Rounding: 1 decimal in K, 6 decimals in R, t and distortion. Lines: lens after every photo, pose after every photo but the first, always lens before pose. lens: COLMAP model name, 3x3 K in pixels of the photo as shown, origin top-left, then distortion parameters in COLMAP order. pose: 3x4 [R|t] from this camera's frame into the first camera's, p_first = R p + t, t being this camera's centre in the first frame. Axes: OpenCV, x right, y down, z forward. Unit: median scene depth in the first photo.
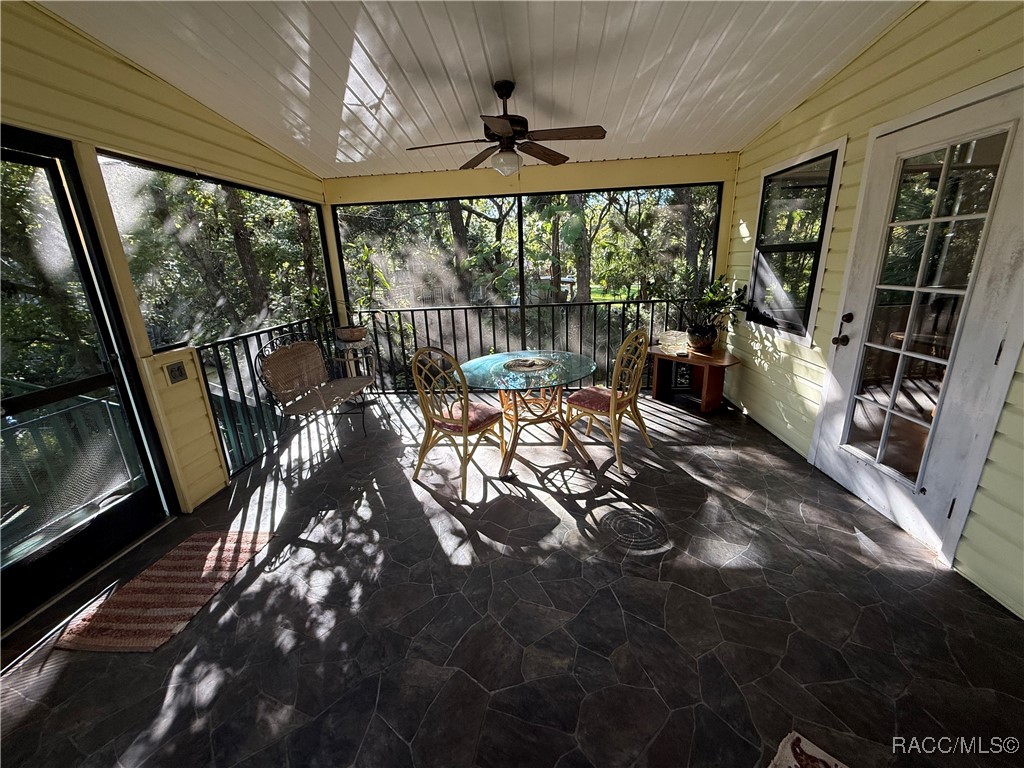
lens RADIAL K [[407.3, 0, 507.1], [0, 407.3, 383.4], [0, 0, 1]] dist [0.008486, -0.000145]
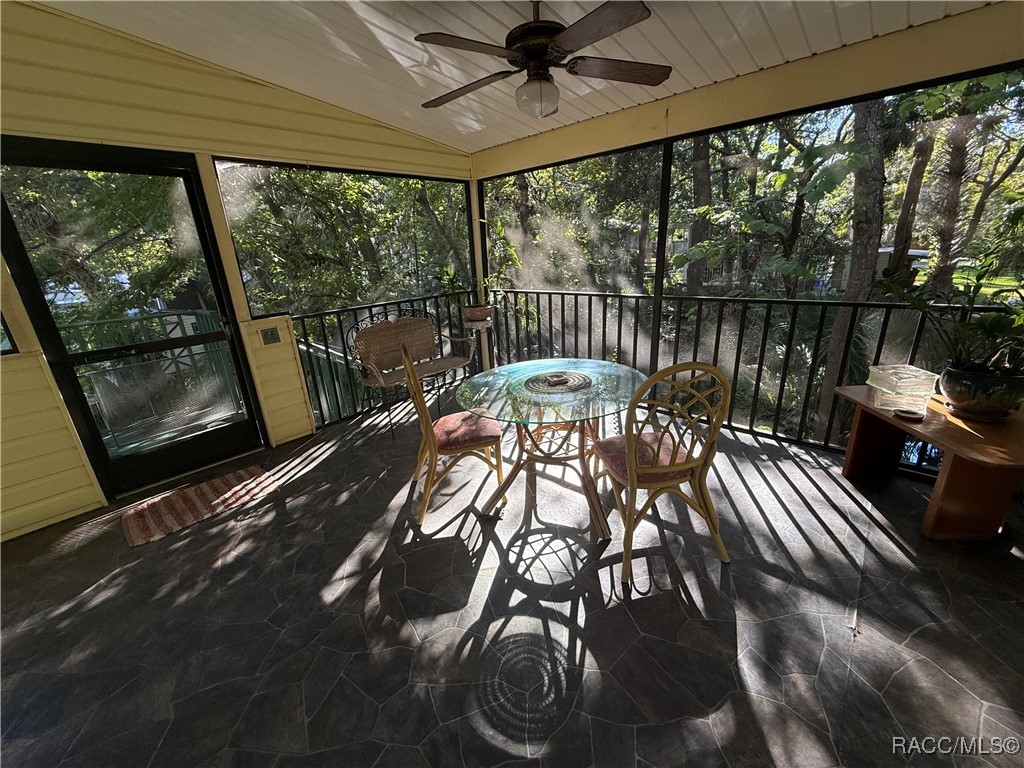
lens RADIAL K [[407.3, 0, 513.2], [0, 407.3, 383.2], [0, 0, 1]] dist [0.008486, -0.000145]
pose [[0.787631, 0.195593, -0.584279, 0.474750], [-0.156176, 0.980684, 0.117762, -0.133709], [0.596026, -0.001502, 0.802964, 0.407164]]
